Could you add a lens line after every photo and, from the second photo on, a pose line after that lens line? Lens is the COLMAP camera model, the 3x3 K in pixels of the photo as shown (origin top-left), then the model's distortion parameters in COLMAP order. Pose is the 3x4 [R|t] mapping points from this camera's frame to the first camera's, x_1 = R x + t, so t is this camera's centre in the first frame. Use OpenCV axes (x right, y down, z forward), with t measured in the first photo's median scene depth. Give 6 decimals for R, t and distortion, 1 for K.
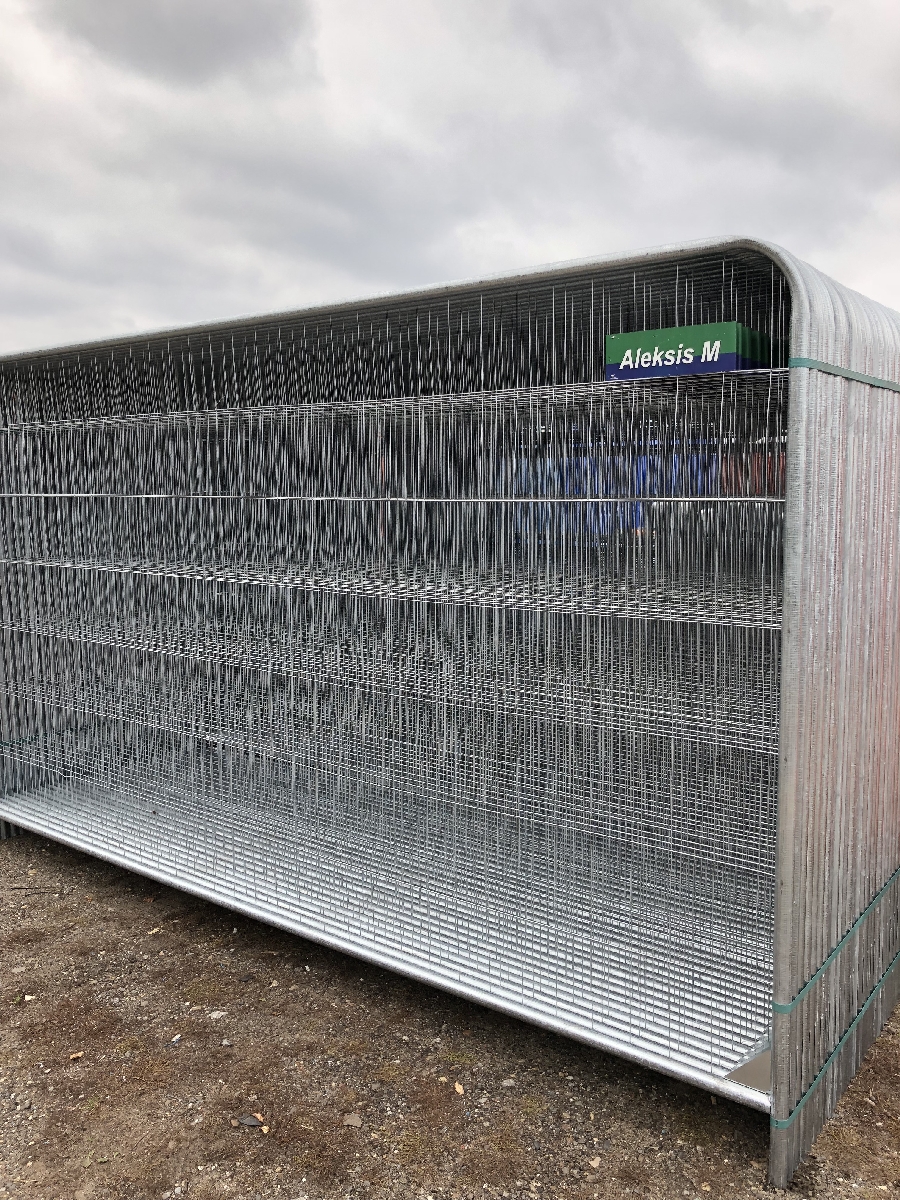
lens RADIAL K [[972.1, 0, 450.5], [0, 972.1, 592.9], [0, 0, 1]] dist [0.003829, -0.012822]
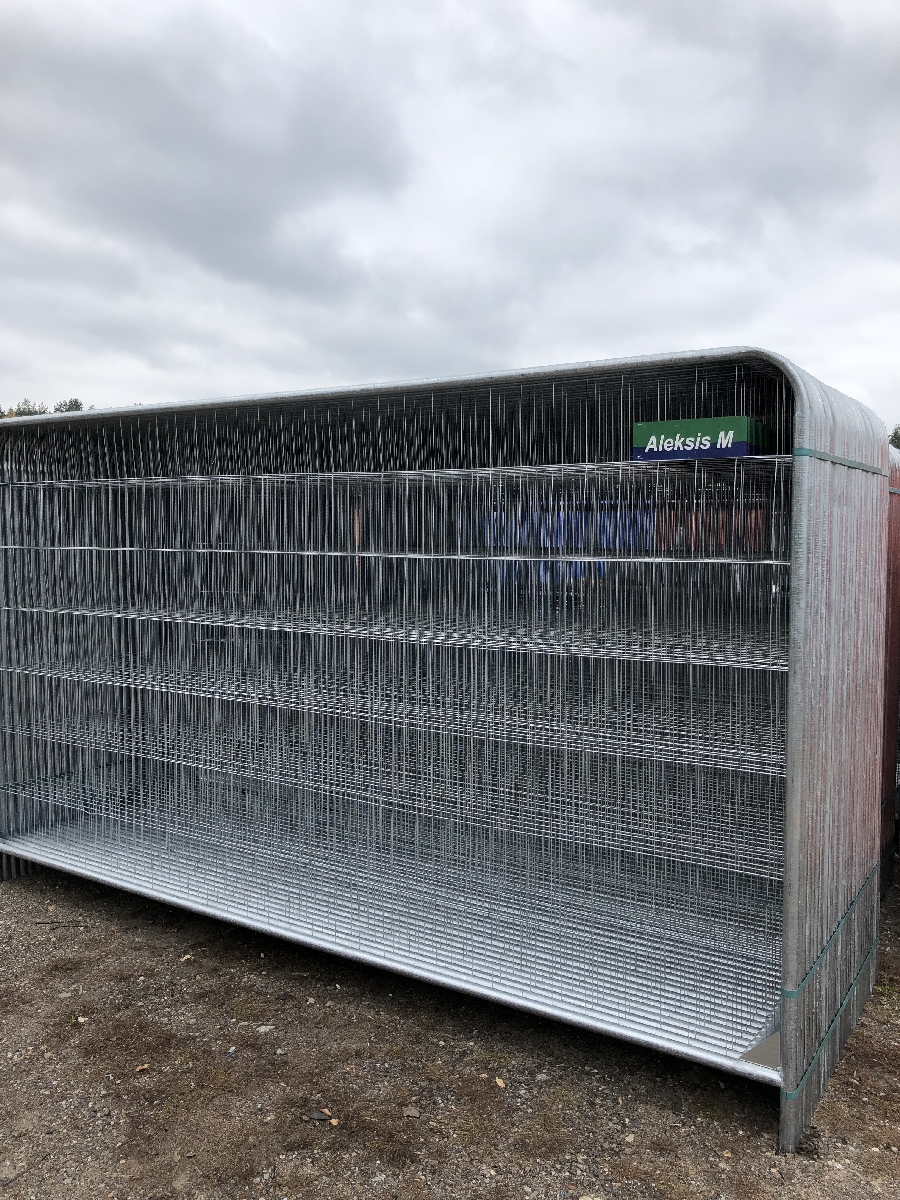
lens RADIAL K [[969.7, 0, 444.6], [0, 969.7, 599.9], [0, 0, 1]] dist [-0.000732, 0.001145]
pose [[0.997336, 0.002112, 0.072910, -0.153991], [0.000844, 0.999180, -0.040485, -0.002116], [-0.072936, 0.040438, 0.996517, -0.149612]]
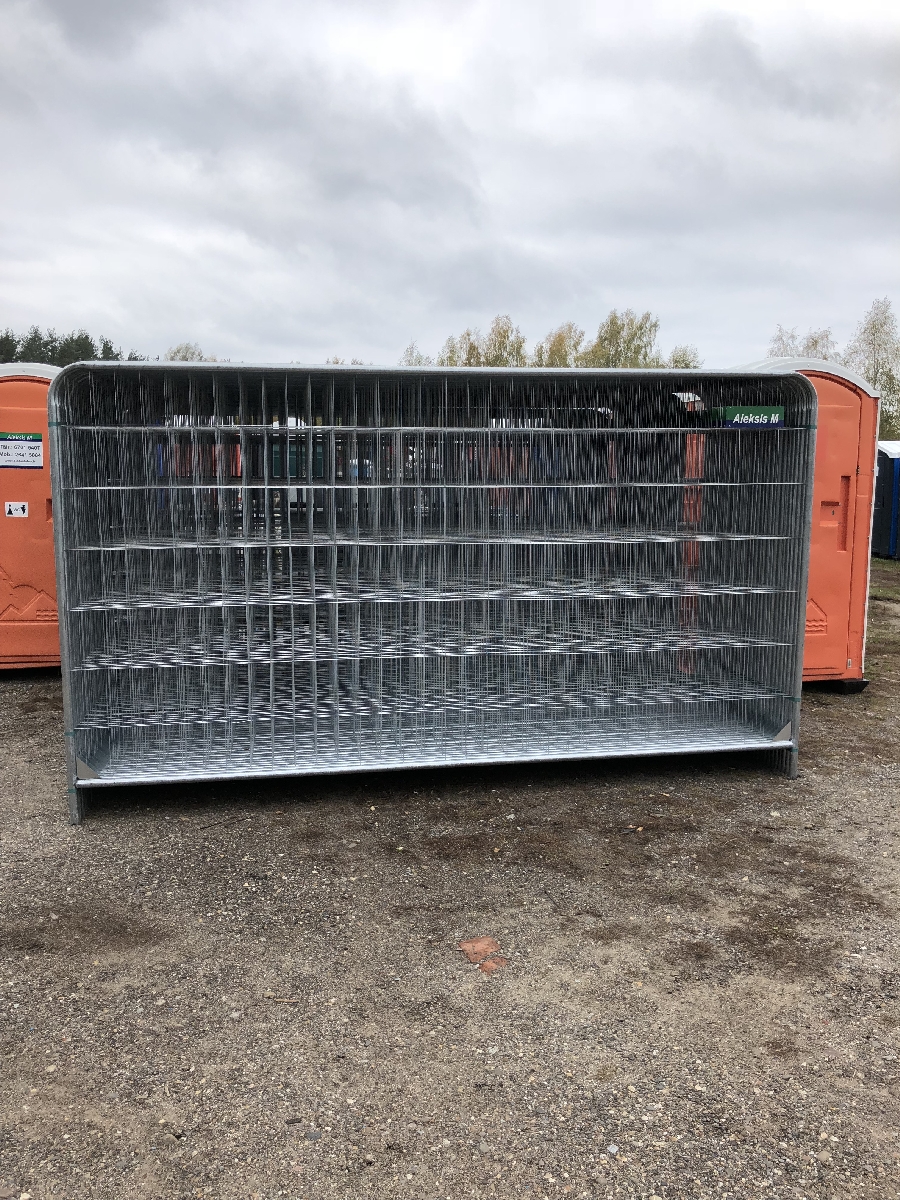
lens RADIAL K [[969.7, 0, 444.6], [0, 969.7, 599.9], [0, 0, 1]] dist [-0.000732, 0.001145]
pose [[0.684733, -0.097365, 0.722261, -1.817029], [0.075645, 0.995178, 0.062441, -0.023983], [-0.724858, 0.011880, 0.688796, -0.001138]]
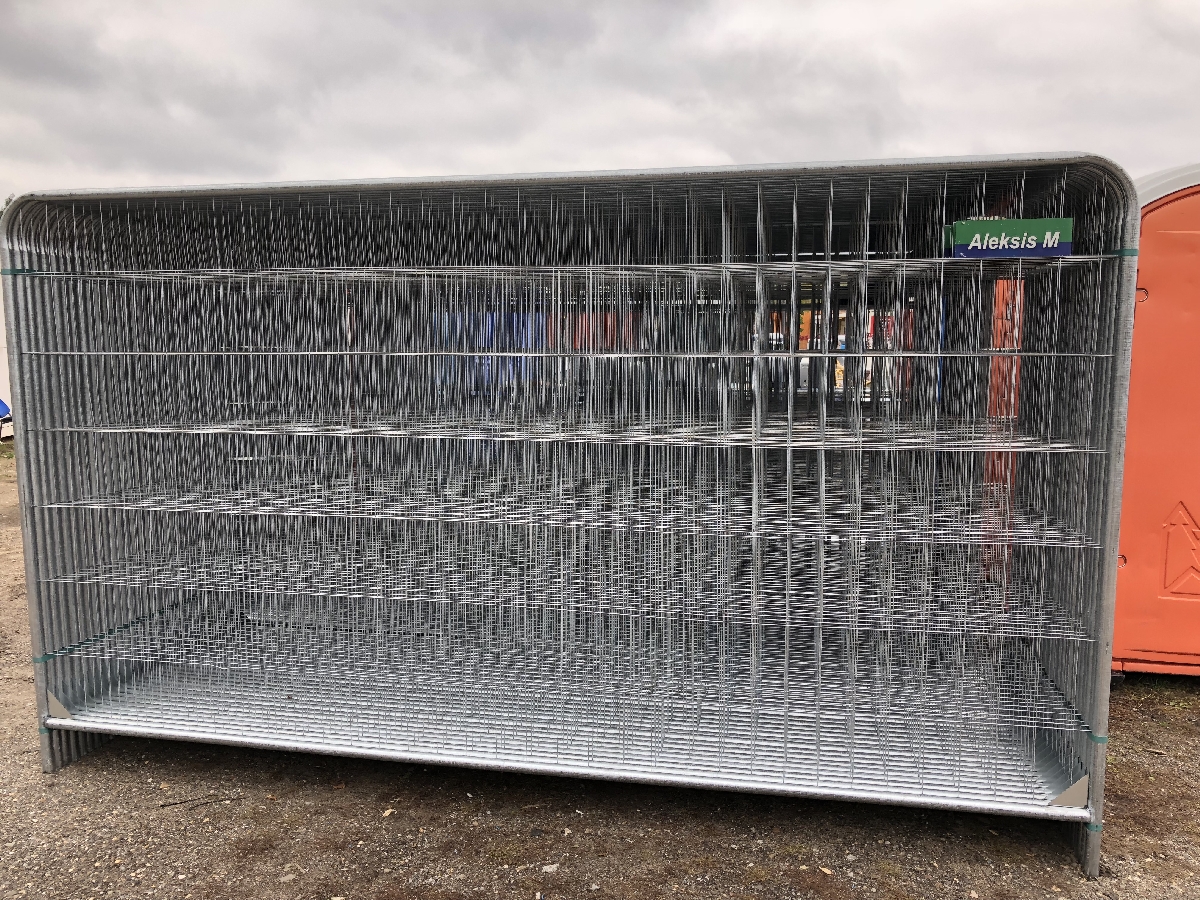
lens RADIAL K [[972.1, 0, 600.0], [0, 972.1, 450.0], [0, 0, 1]] dist [0.003829, -0.012822]
pose [[0.904579, -0.044632, 0.423963, -0.774641], [0.042699, 0.998989, 0.014063, -0.013041], [-0.424162, 0.005382, 0.905570, 0.083650]]
